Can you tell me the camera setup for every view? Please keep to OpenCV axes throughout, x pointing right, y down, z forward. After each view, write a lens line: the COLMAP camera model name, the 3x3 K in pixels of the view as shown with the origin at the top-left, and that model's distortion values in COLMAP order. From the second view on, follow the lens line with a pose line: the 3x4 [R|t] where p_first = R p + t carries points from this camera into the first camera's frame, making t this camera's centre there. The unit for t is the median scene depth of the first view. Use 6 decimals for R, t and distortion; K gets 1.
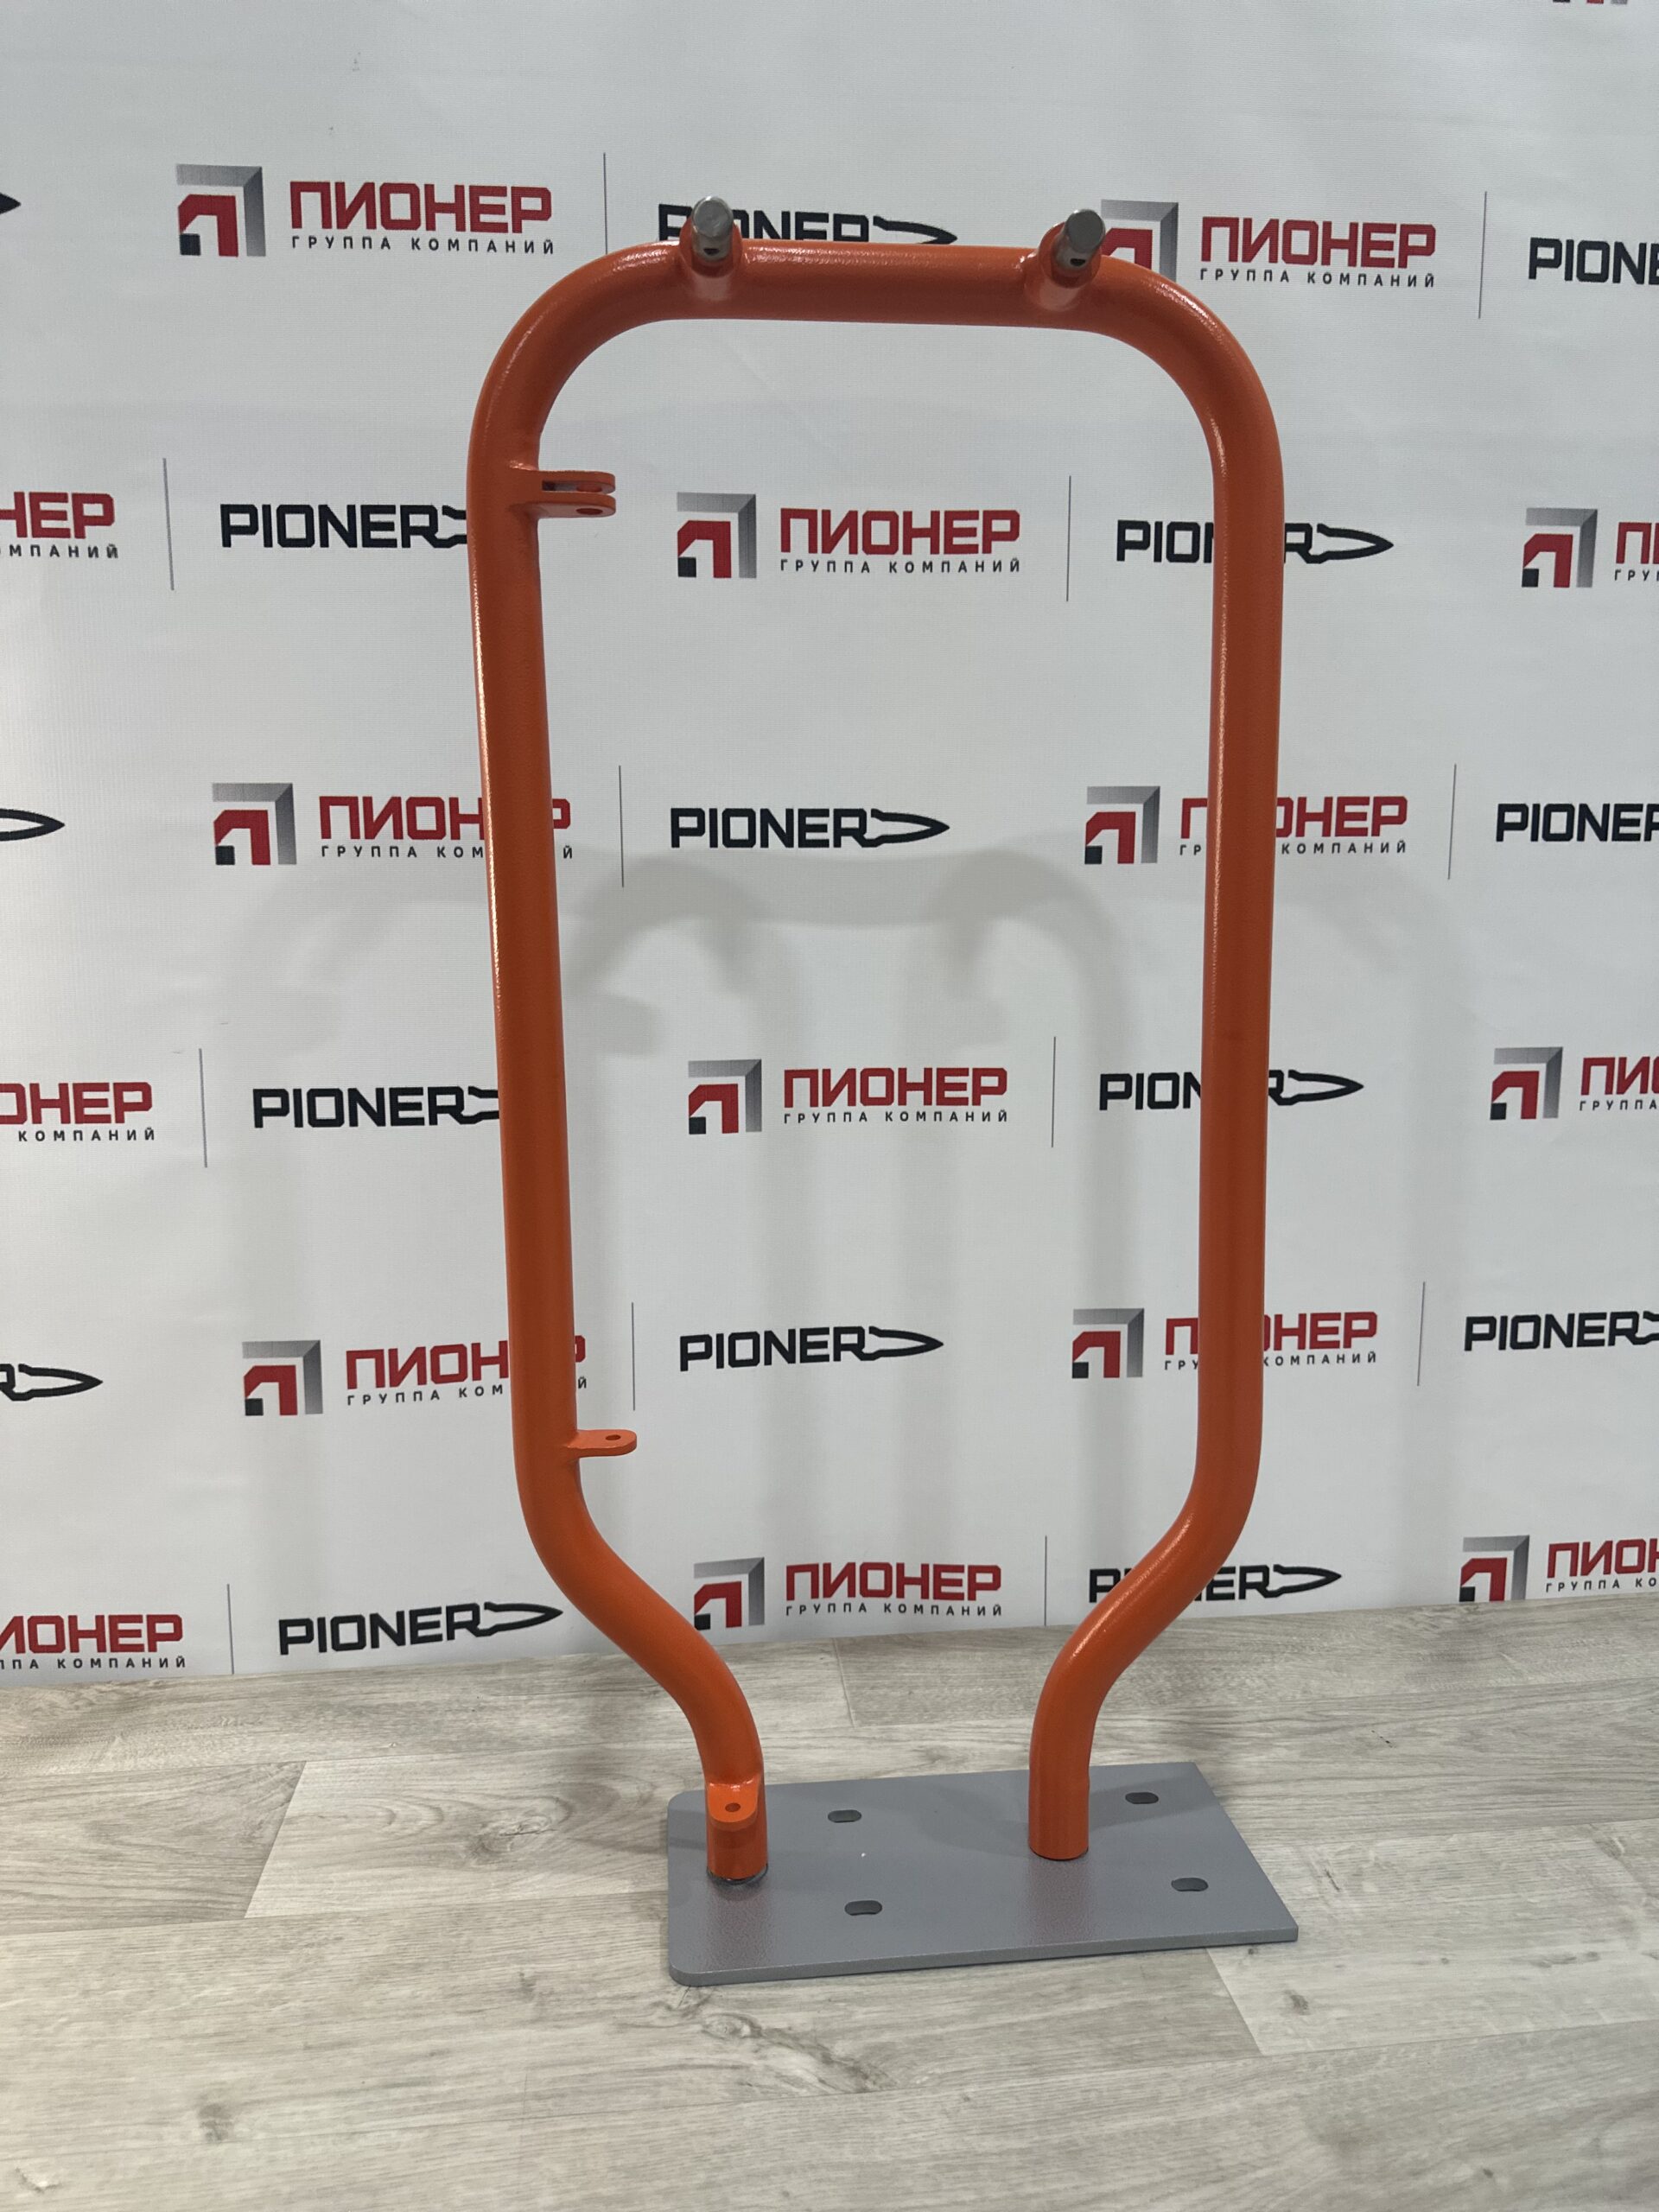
lens RADIAL K [[1615.8, 0, 835.1], [0, 1615.8, 1099.0], [0, 0, 1]] dist [0.015348, -0.029067]
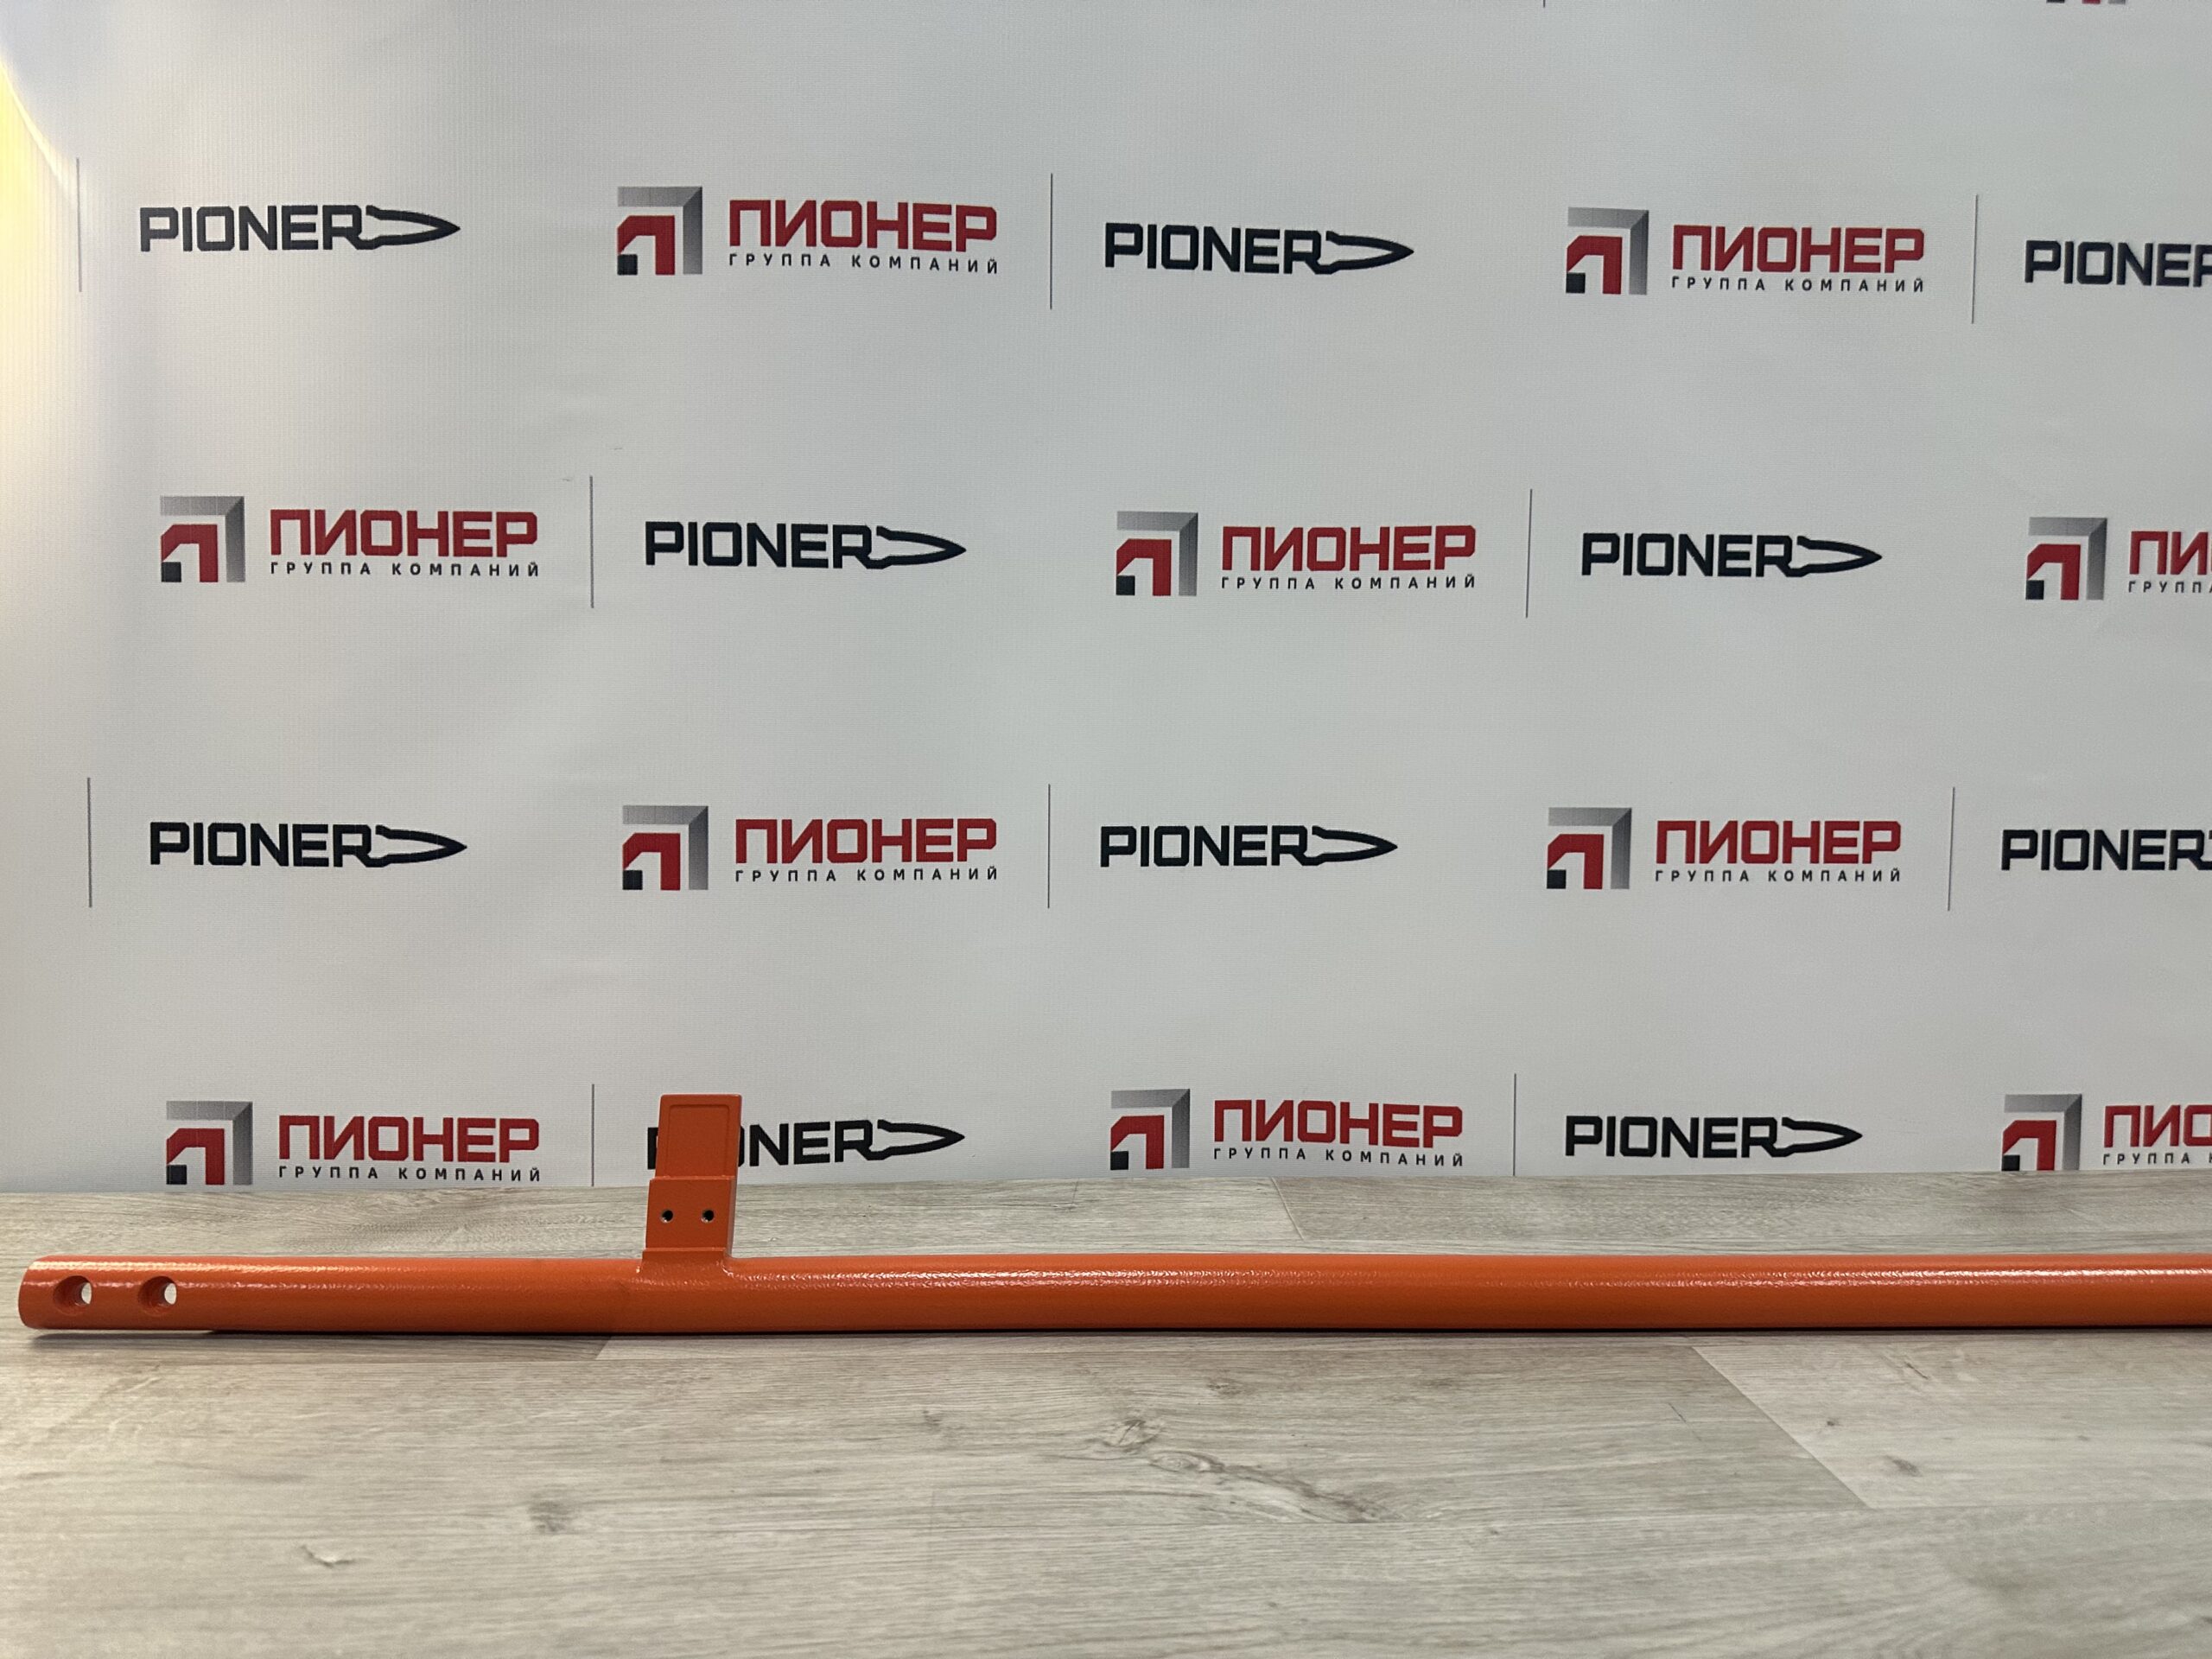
lens RADIAL K [[1615.8, 0, 1114.0], [0, 1615.8, 800.7], [0, 0, 1]] dist [0.015348, -0.029067]
pose [[0.998395, 0.012140, -0.055325, -0.052224], [-0.017492, 0.995102, -0.097298, 0.286642], [0.053873, 0.098109, 0.993716, 0.148073]]
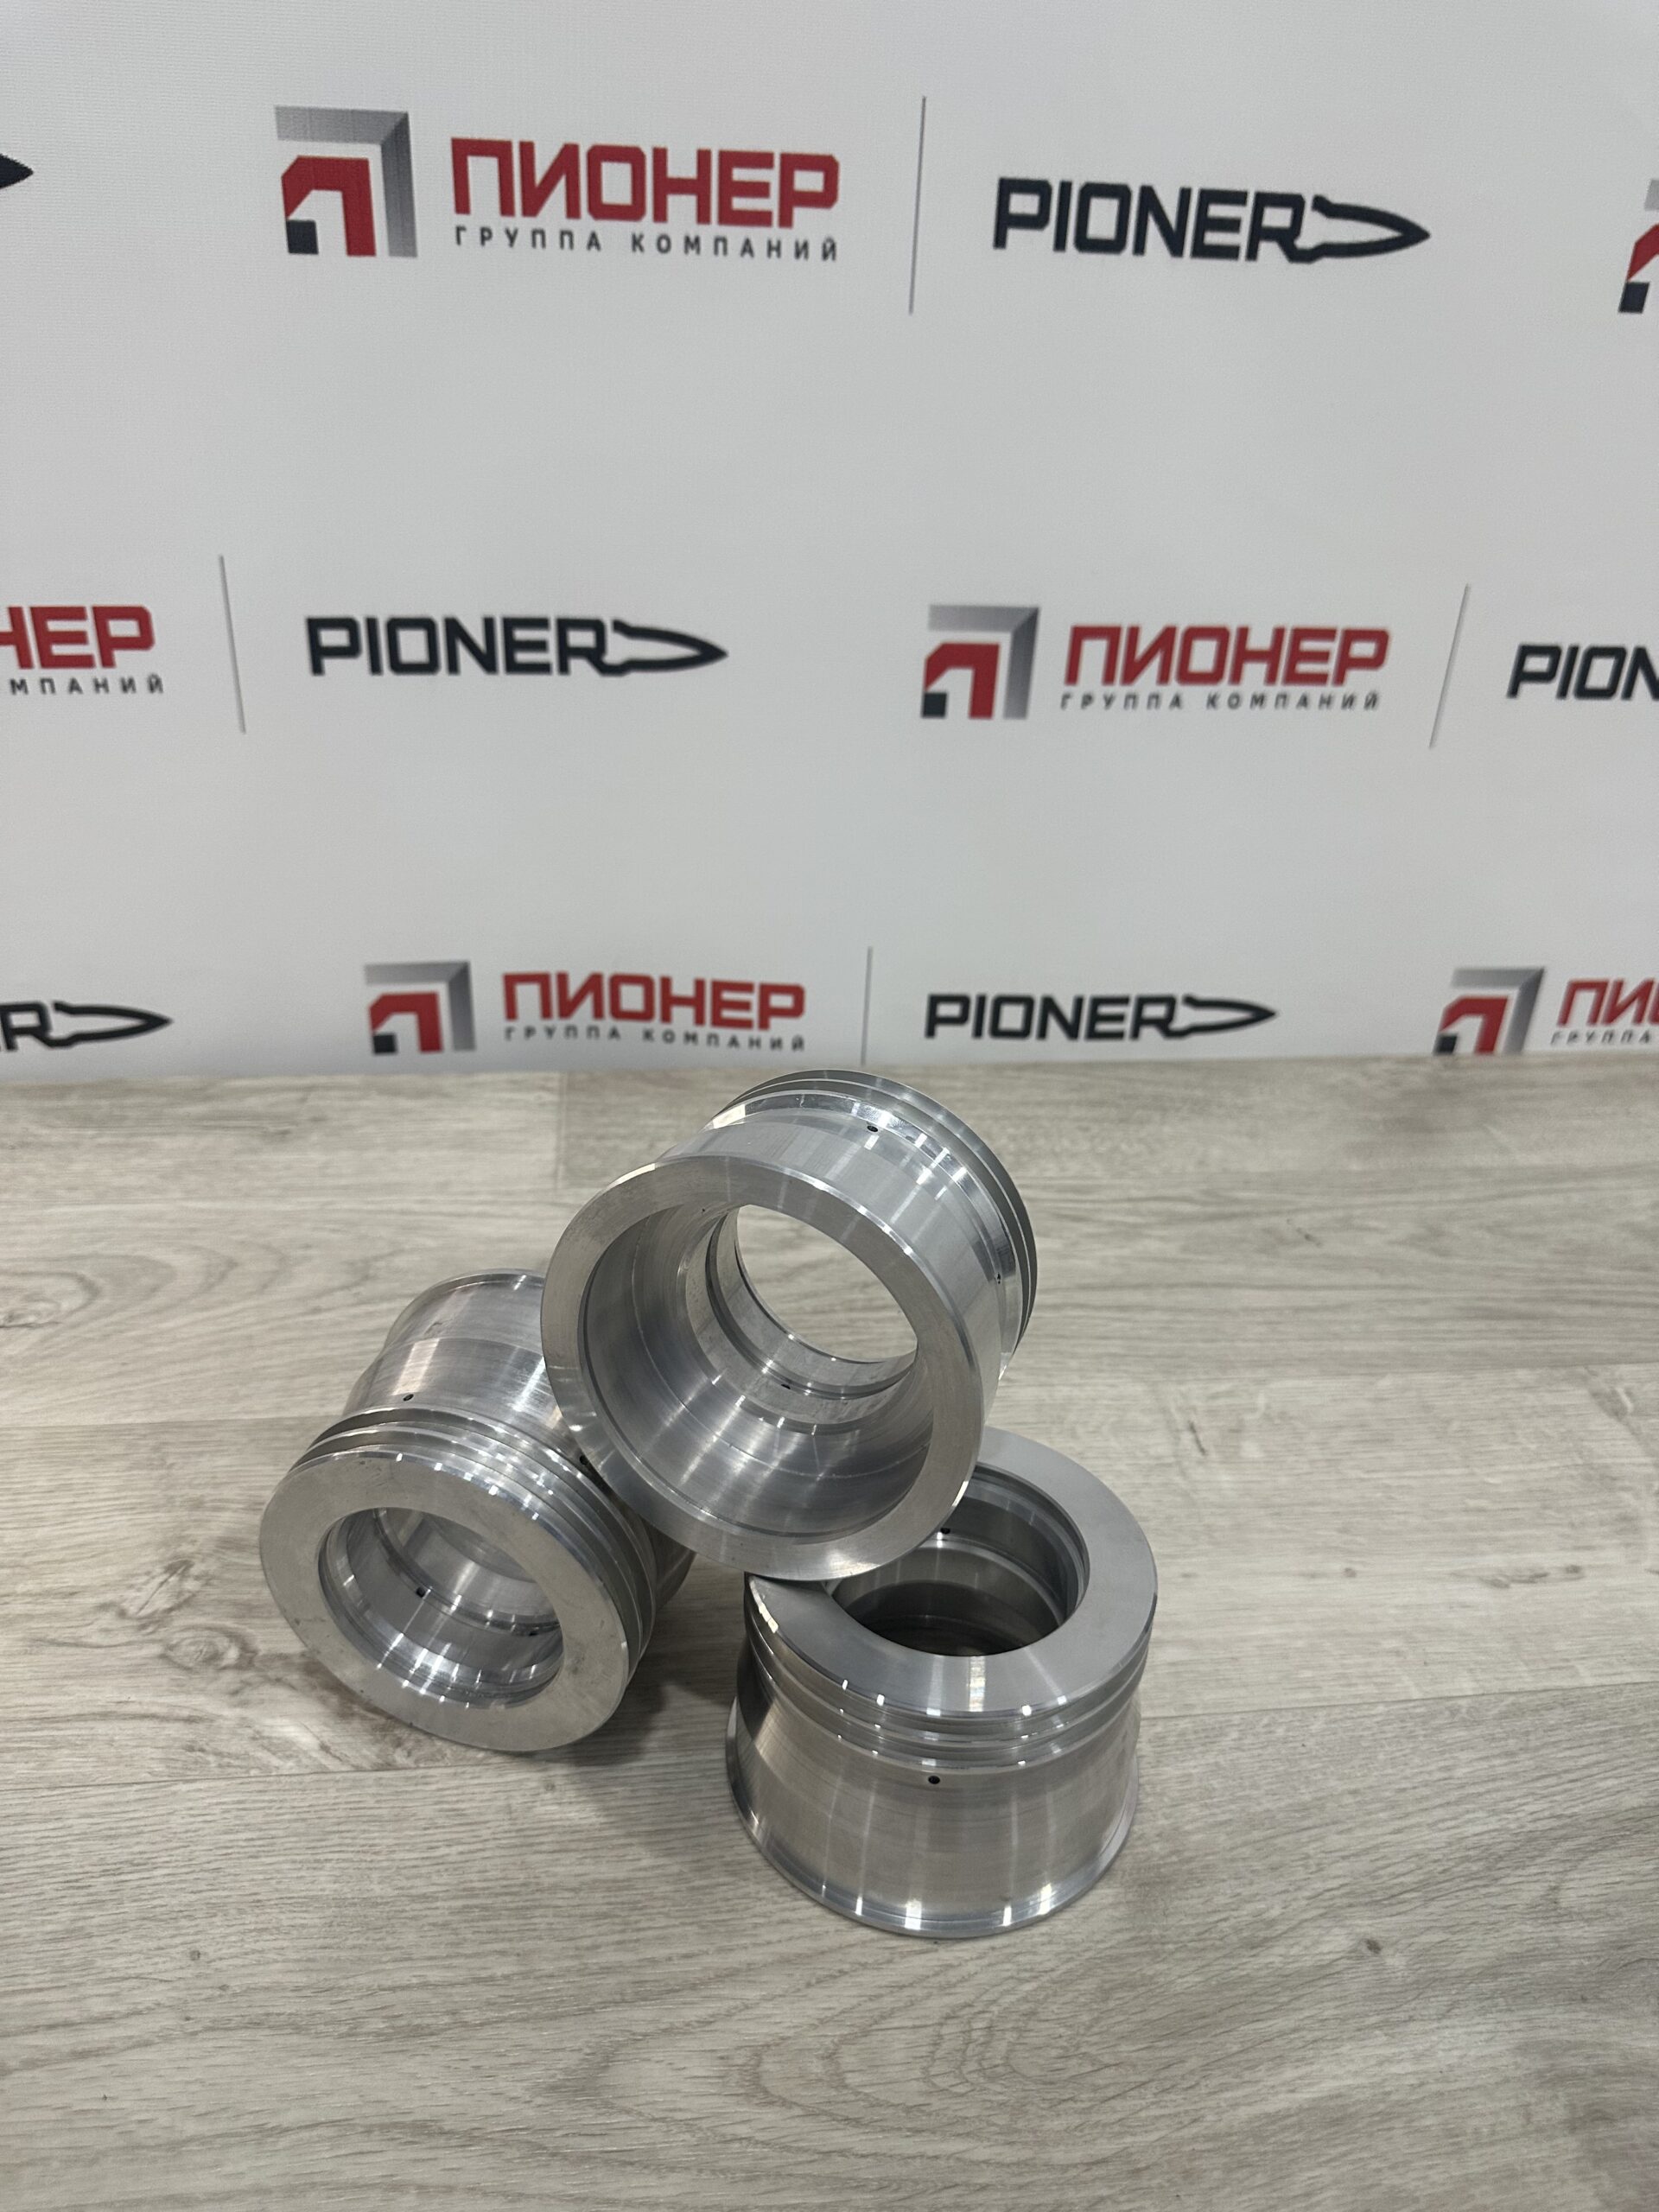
lens RADIAL K [[1615.8, 0, 838.9], [0, 1615.8, 1125.3], [0, 0, 1]] dist [0.015348, -0.029067]
pose [[0.999040, 0.036527, 0.024170, 0.138513], [-0.042675, 0.936027, 0.349330, 0.134244], [-0.009864, -0.350027, 0.936688, 0.421702]]
